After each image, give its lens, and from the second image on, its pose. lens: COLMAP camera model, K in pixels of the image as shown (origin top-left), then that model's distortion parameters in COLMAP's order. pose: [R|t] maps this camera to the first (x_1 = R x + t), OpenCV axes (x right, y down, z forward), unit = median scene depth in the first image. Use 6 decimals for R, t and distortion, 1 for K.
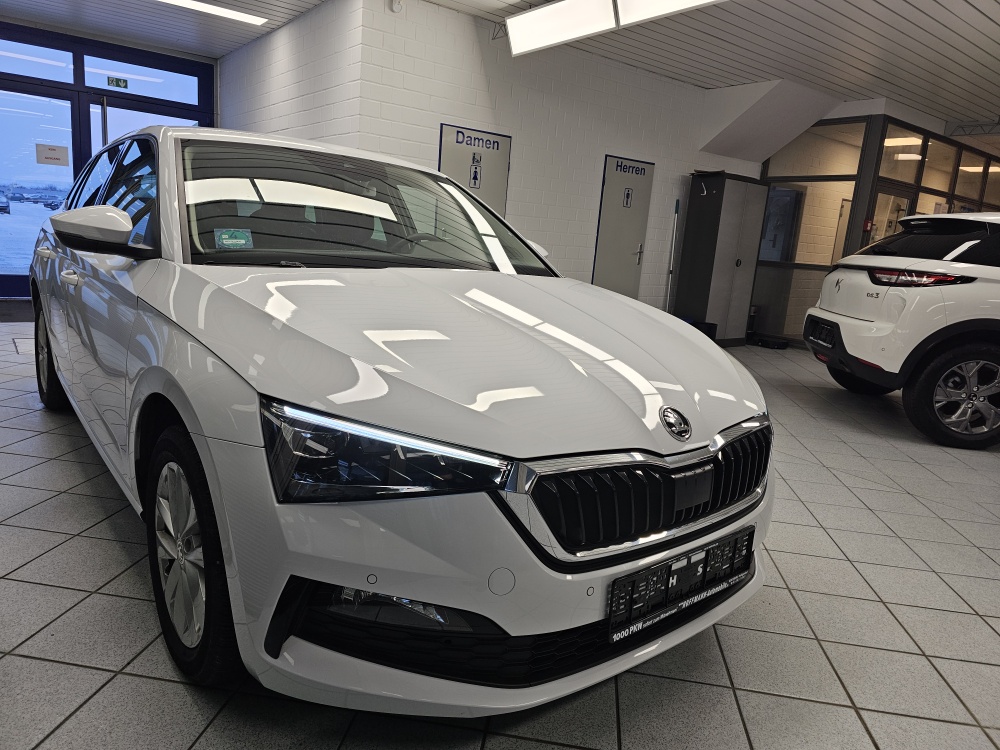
lens RADIAL K [[668.5, 0, 501.4], [0, 668.5, 366.0], [0, 0, 1]] dist [0.052093, -0.040362]
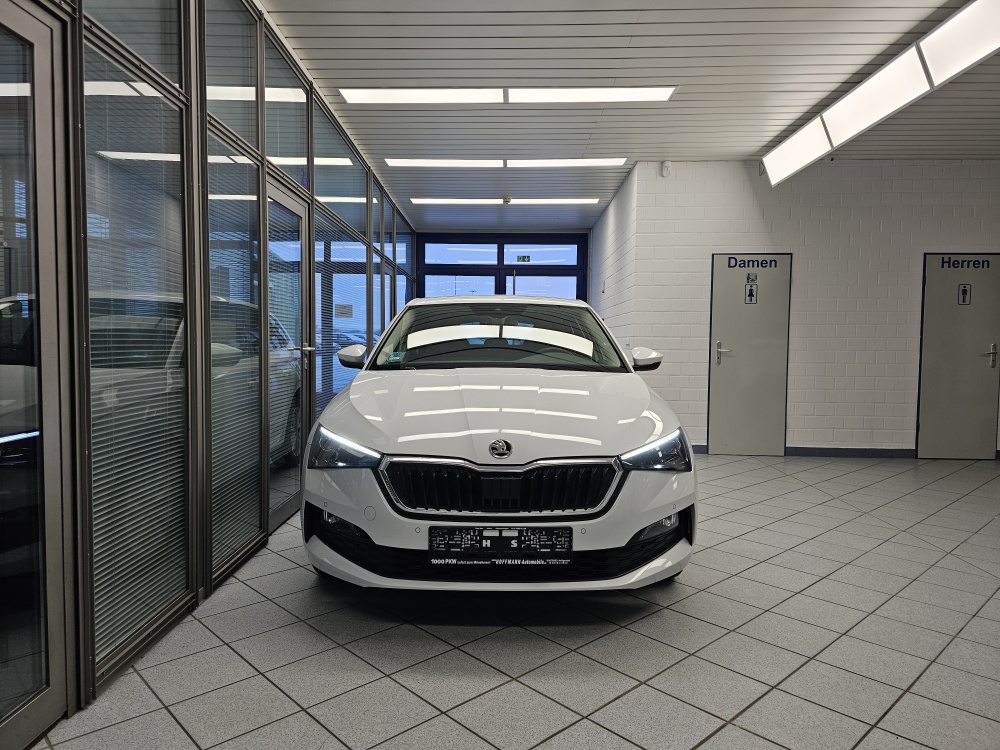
lens RADIAL K [[669.6, 0, 500.0], [0, 669.6, 375.0], [0, 0, 1]] dist [0.059581, -0.058537]
pose [[0.772983, -0.037563, -0.633314, 0.339095], [-0.070959, 0.986863, -0.145140, 0.037609], [0.630446, 0.157129, 0.760163, -0.075203]]
